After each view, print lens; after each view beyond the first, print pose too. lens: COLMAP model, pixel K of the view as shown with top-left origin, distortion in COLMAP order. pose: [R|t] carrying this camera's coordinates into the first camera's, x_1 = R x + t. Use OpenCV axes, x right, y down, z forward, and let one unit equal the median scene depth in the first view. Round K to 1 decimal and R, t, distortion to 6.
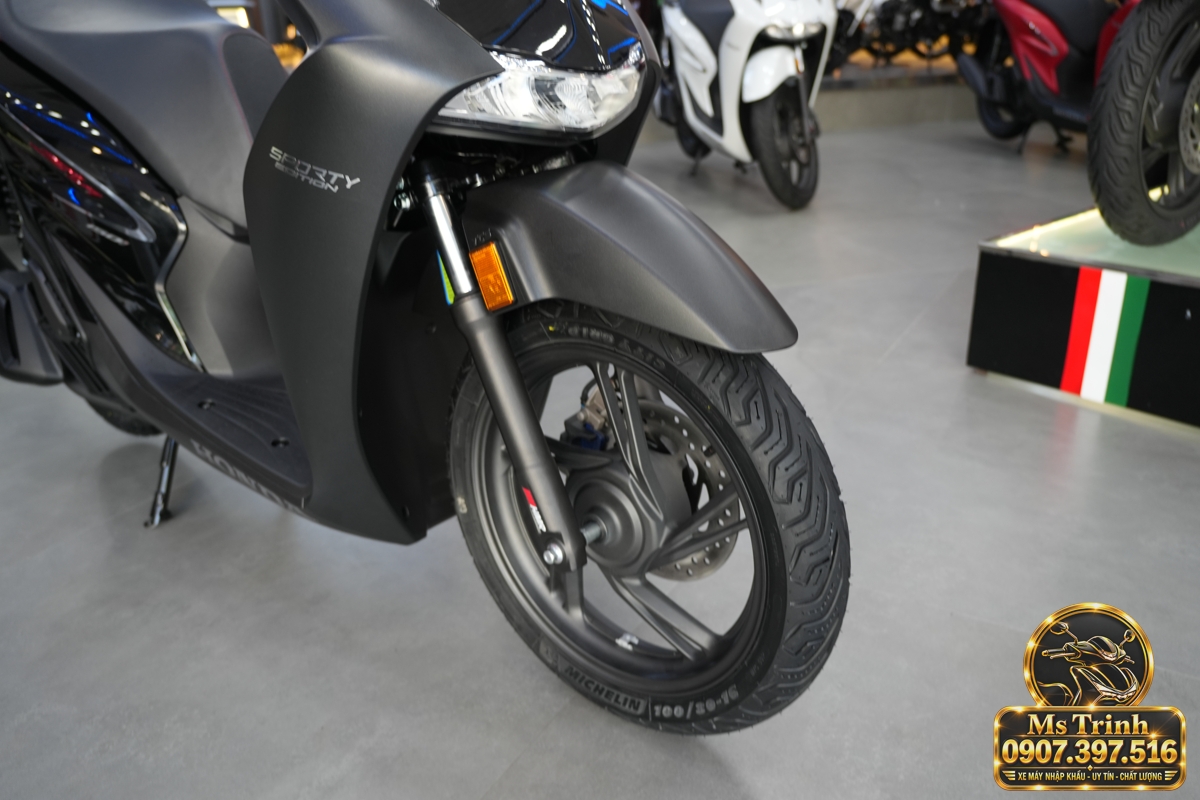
lens RADIAL K [[944.4, 0, 613.3], [0, 944.4, 384.7], [0, 0, 1]] dist [-0.000240, 0.010059]
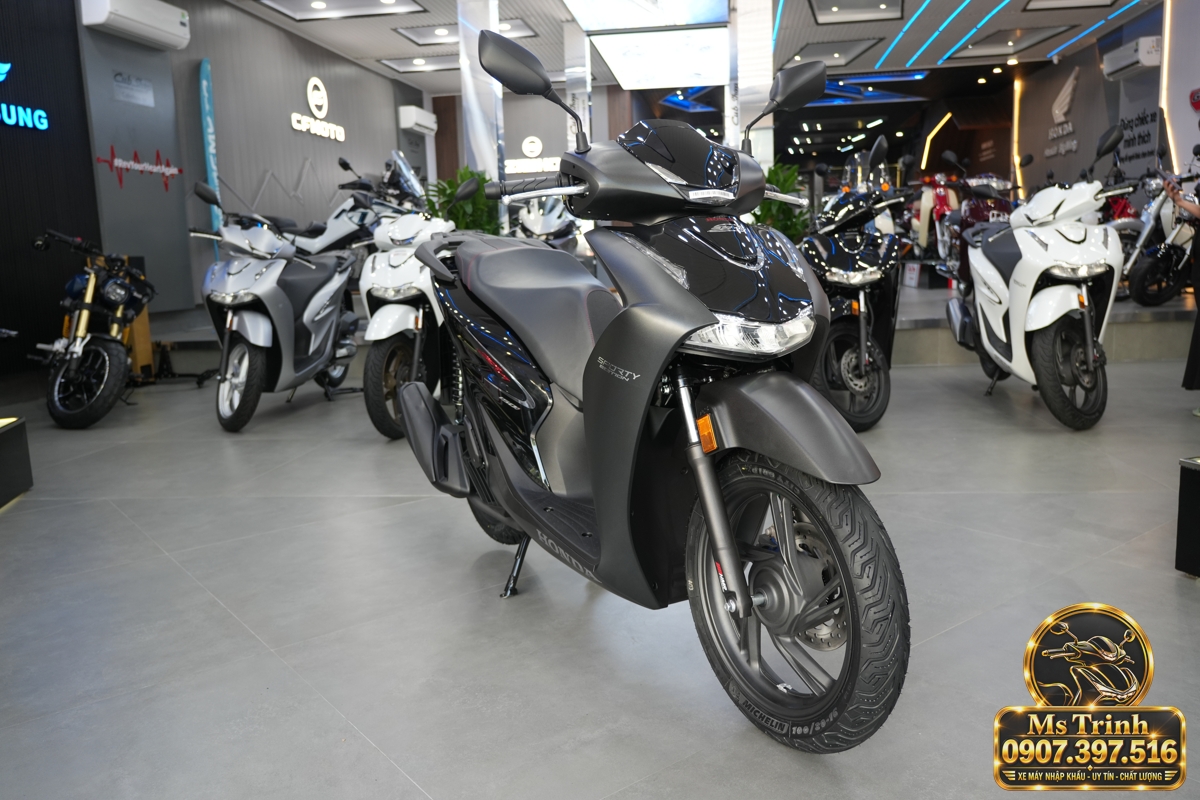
lens RADIAL K [[943.9, 0, 616.3], [0, 943.9, 372.2], [0, 0, 1]] dist [0.001565, 0.000065]
pose [[0.935633, 0.043983, -0.350222, 0.261864], [-0.123691, 0.970146, -0.208609, 0.131160], [0.330591, 0.238501, 0.913141, -0.553505]]
